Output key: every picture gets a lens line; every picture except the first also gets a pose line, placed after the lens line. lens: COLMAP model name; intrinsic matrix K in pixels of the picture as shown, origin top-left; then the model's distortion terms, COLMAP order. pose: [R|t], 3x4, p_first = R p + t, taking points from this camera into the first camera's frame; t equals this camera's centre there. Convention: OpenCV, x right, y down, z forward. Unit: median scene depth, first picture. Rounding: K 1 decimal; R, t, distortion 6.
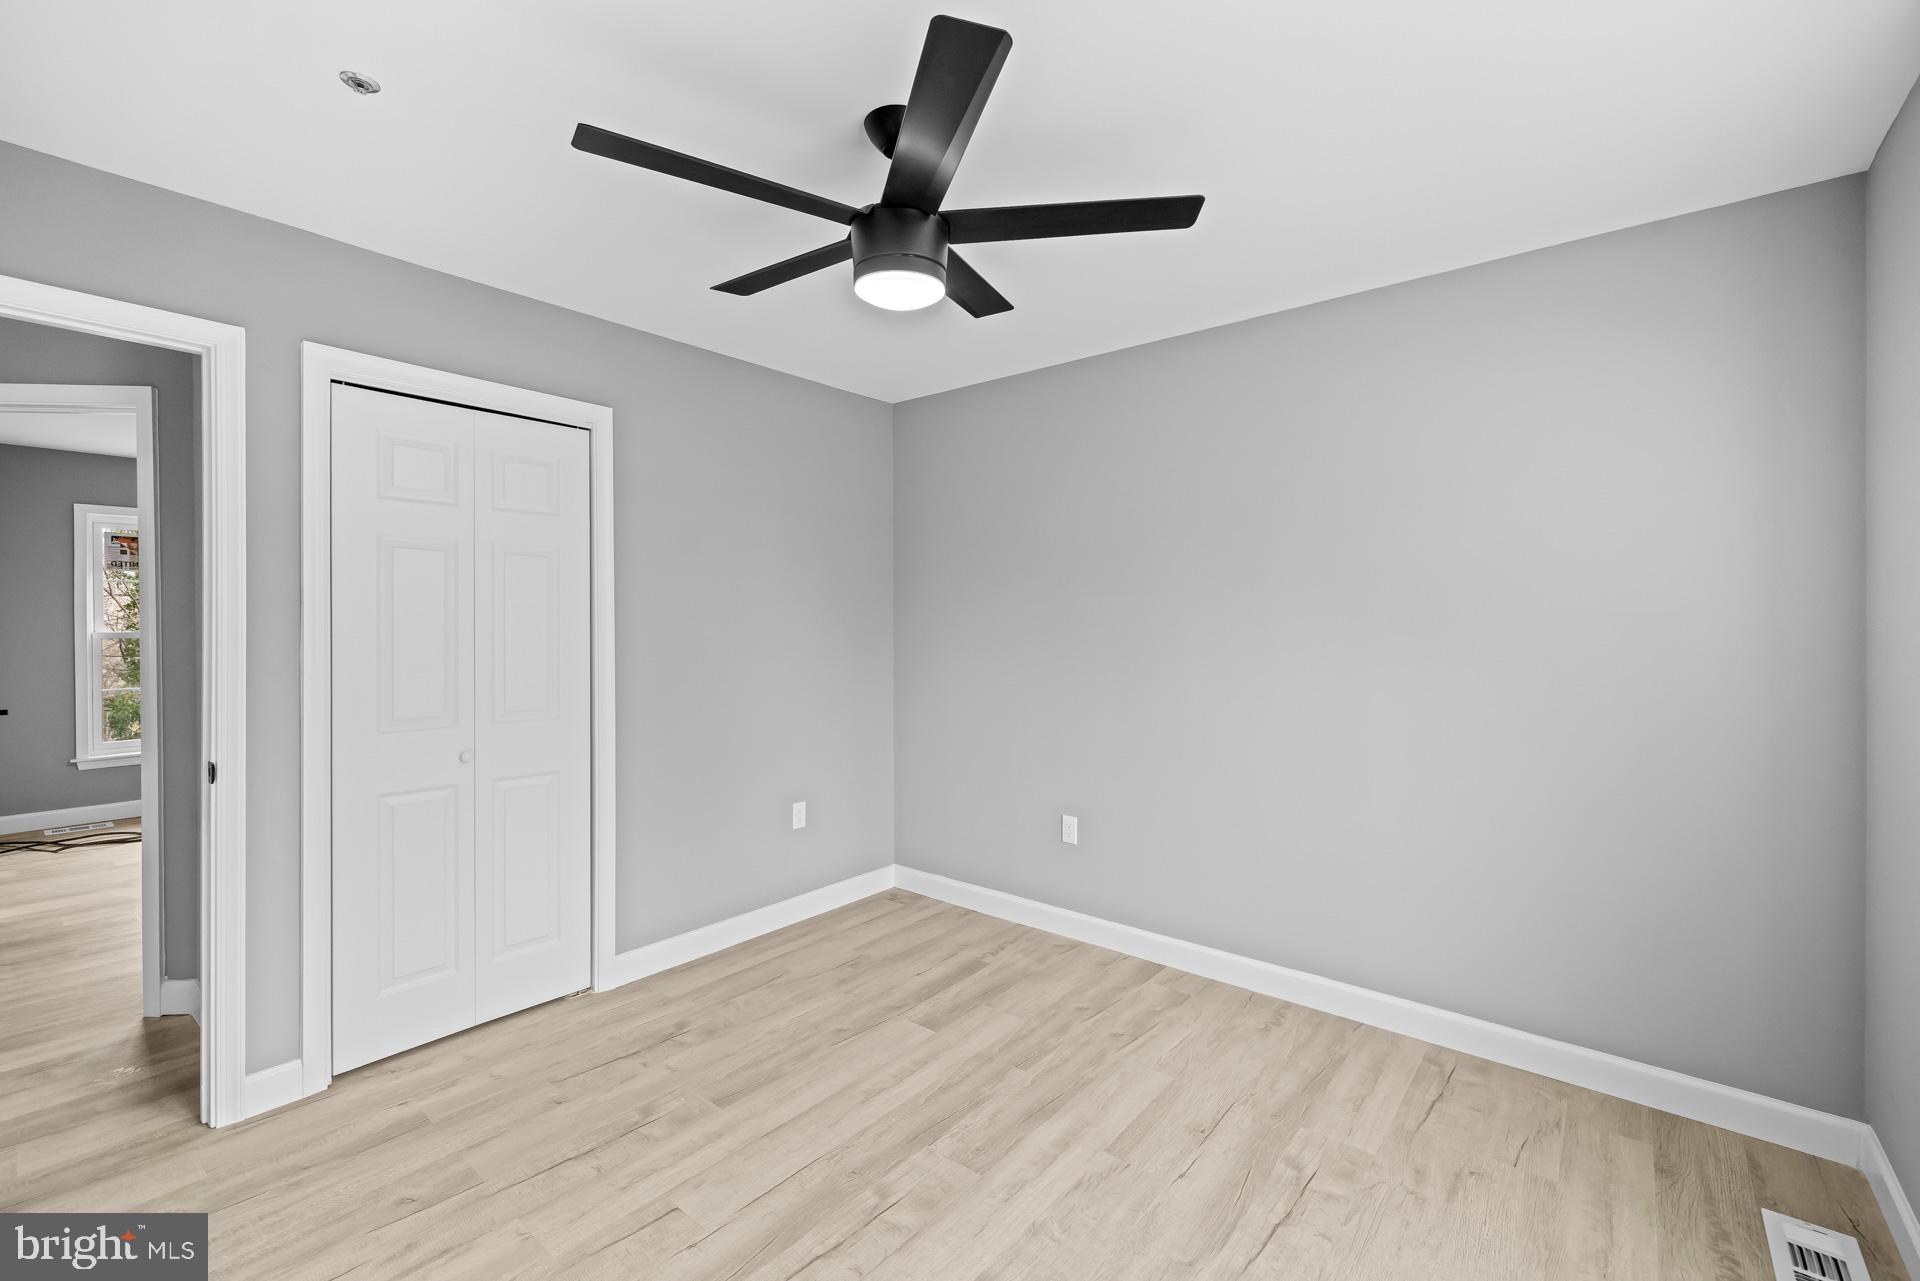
lens RADIAL K [[822.9, 0, 962.1], [0, 822.9, 619.2], [0, 0, 1]] dist [0.000423, 0.000030]
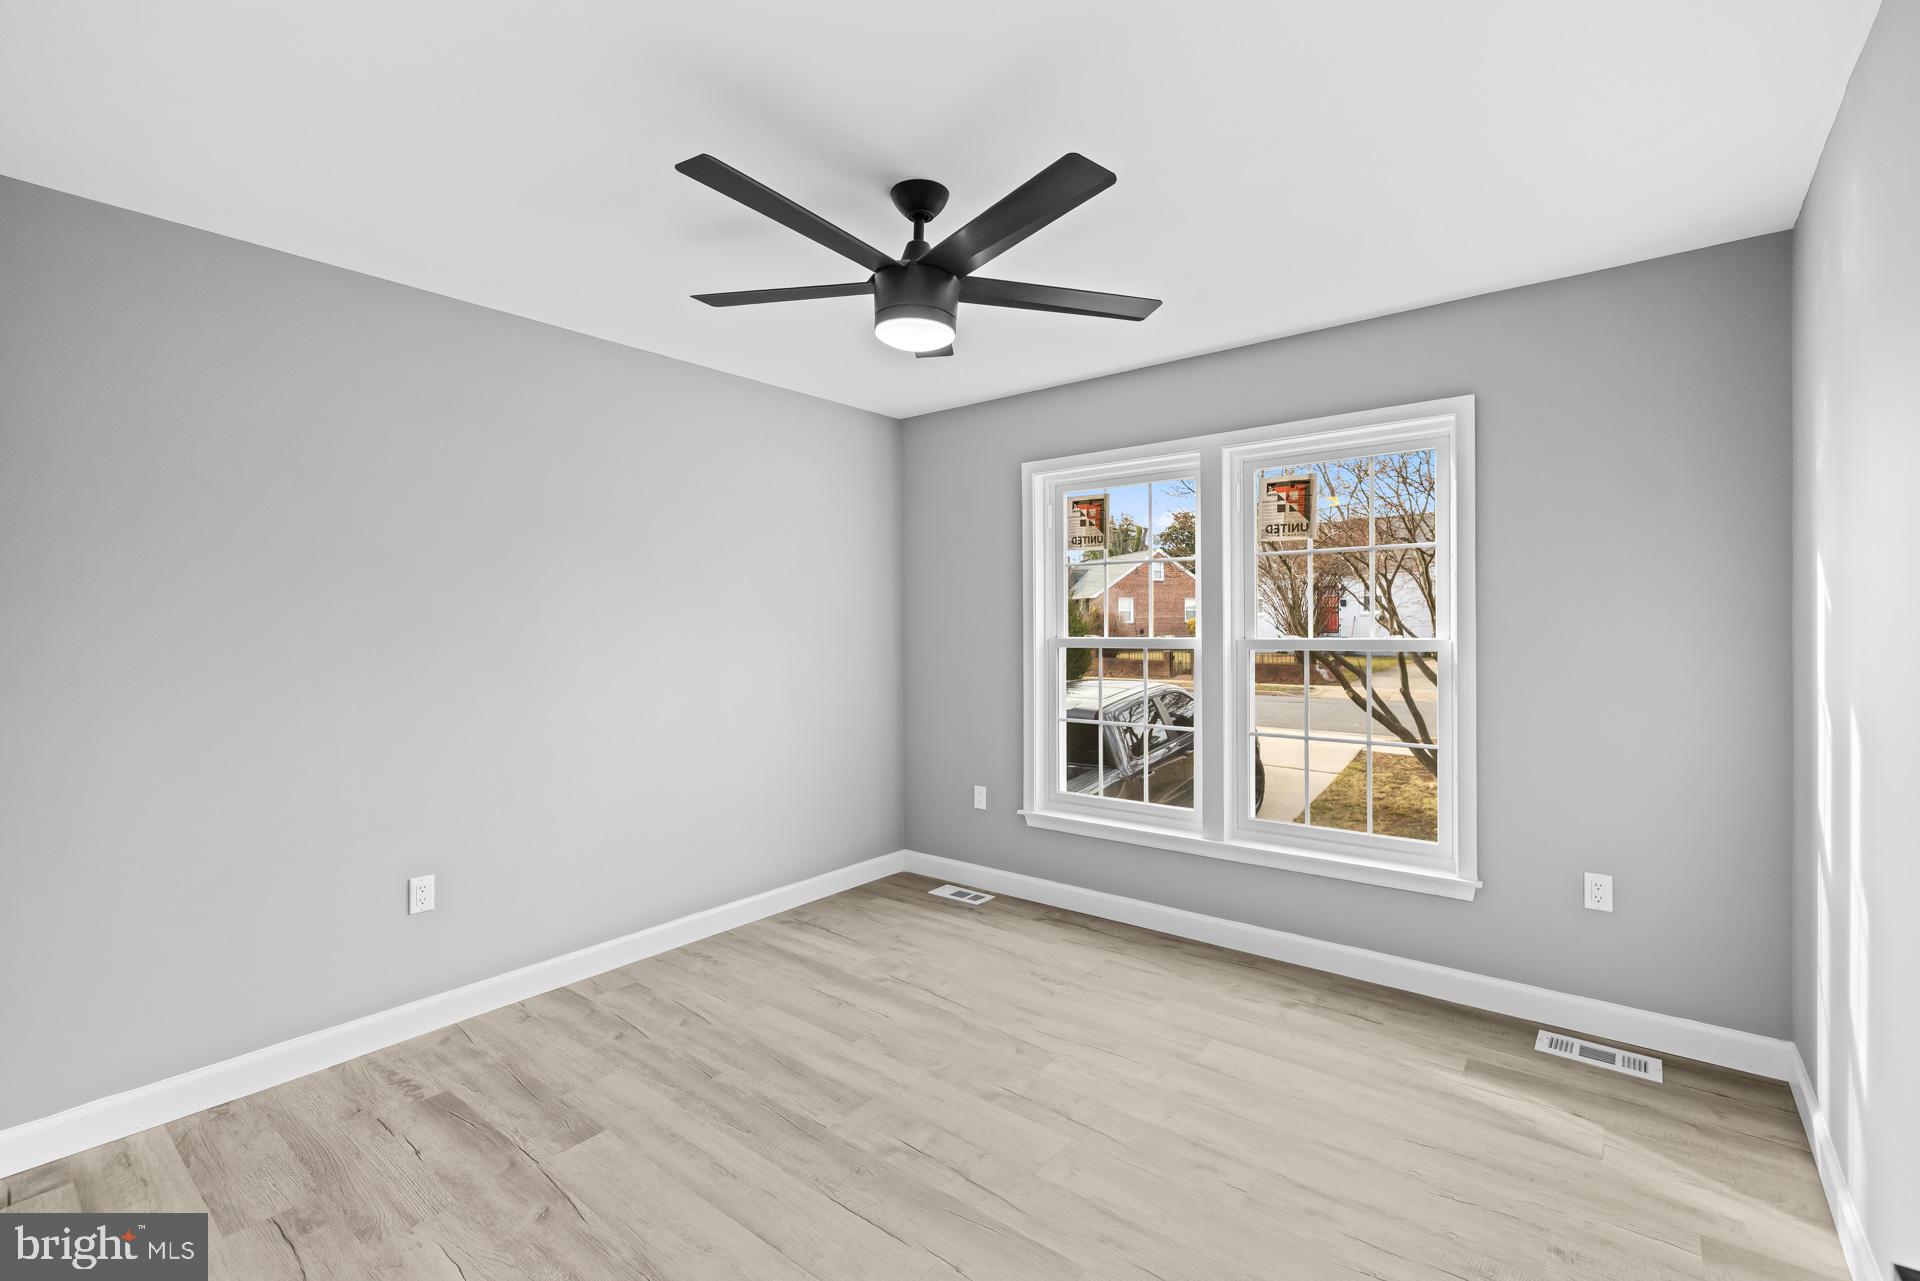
lens RADIAL K [[822.9, 0, 962.1], [0, 822.9, 619.2], [0, 0, 1]] dist [0.000423, 0.000030]
pose [[-0.016454, 0.006489, 0.999844, -0.966278], [0.001197, 0.999978, -0.006470, 0.005291], [-0.999864, 0.001090, -0.016462, 0.752432]]
